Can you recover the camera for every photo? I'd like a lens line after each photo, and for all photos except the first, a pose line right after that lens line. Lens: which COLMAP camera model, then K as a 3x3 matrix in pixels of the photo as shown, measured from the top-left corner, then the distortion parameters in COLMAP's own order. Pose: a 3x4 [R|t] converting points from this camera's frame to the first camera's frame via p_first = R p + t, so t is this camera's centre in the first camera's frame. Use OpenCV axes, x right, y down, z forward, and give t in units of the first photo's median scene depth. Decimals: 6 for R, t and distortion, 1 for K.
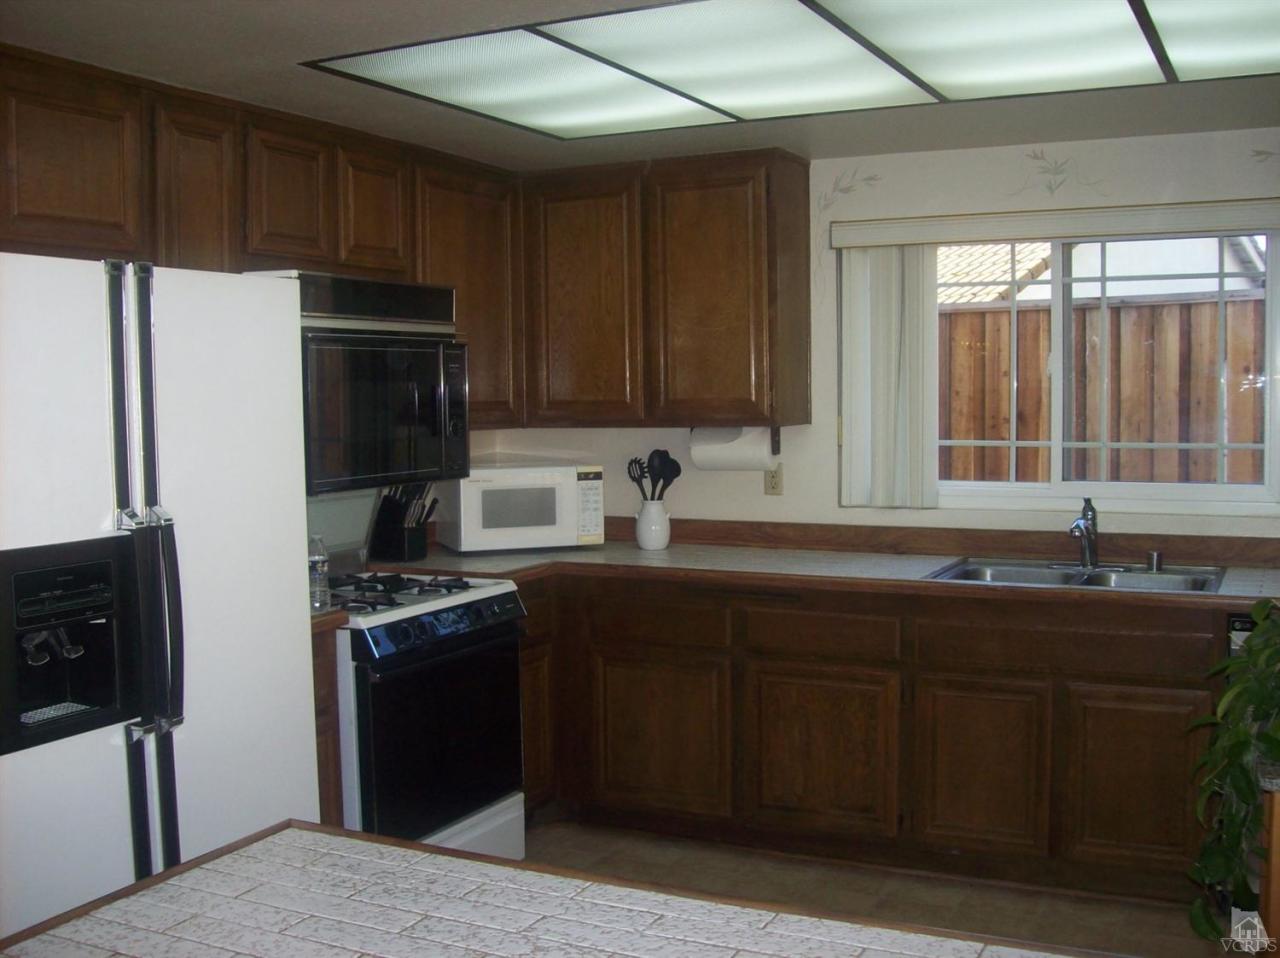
lens RADIAL K [[1338.3, 0, 640.0], [0, 1338.3, 479.0], [0, 0, 1]] dist [-0.197659, 0.204421]
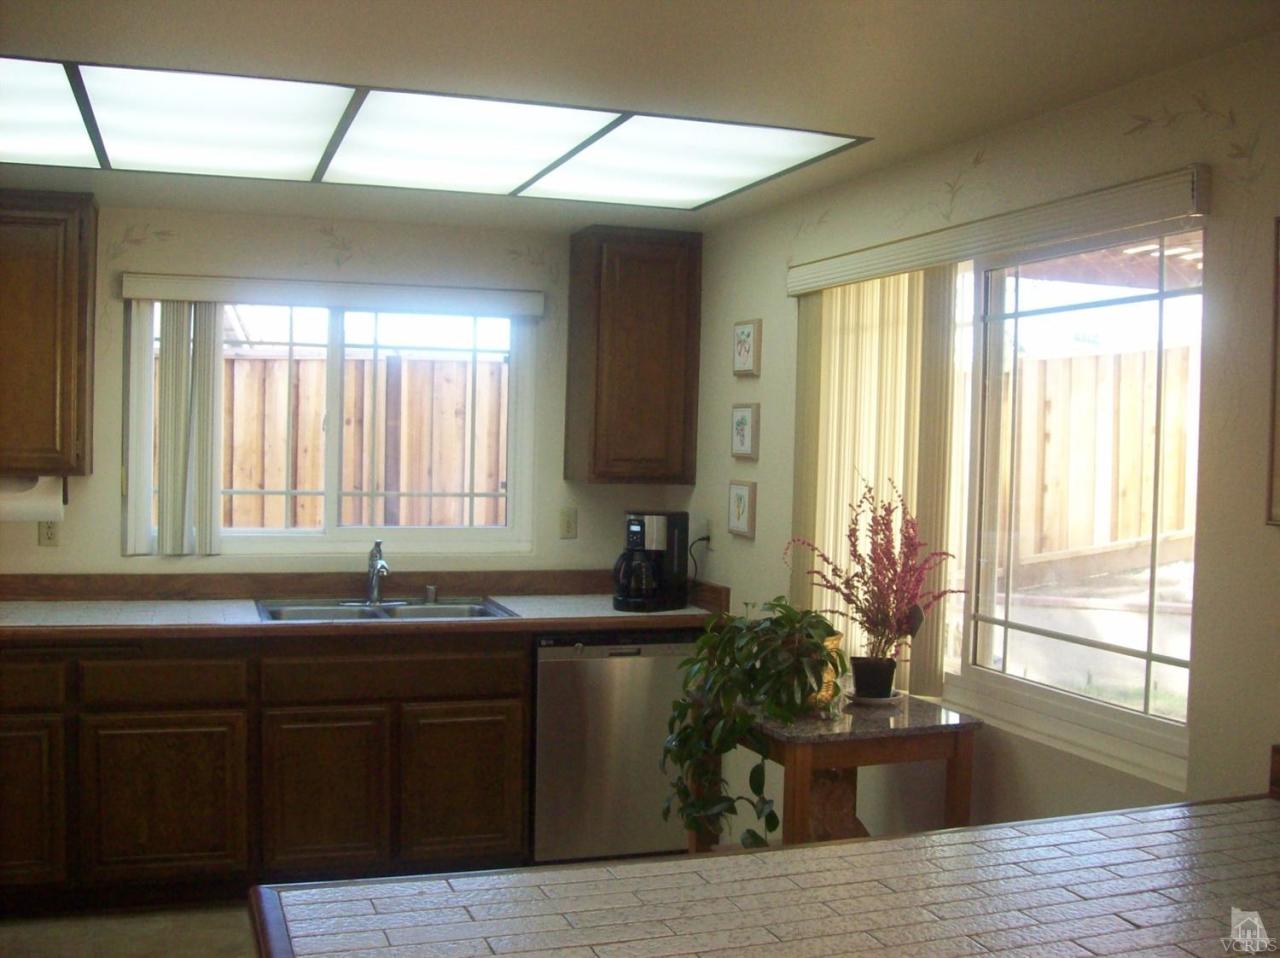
lens RADIAL K [[1338.3, 0, 640.0], [0, 1338.3, 479.0], [0, 0, 1]] dist [-0.197659, 0.204421]
pose [[0.710093, 0.004201, 0.704095, -0.279536], [0.017315, 0.999576, -0.023426, -0.007902], [-0.703895, 0.028825, 0.709719, 0.031153]]
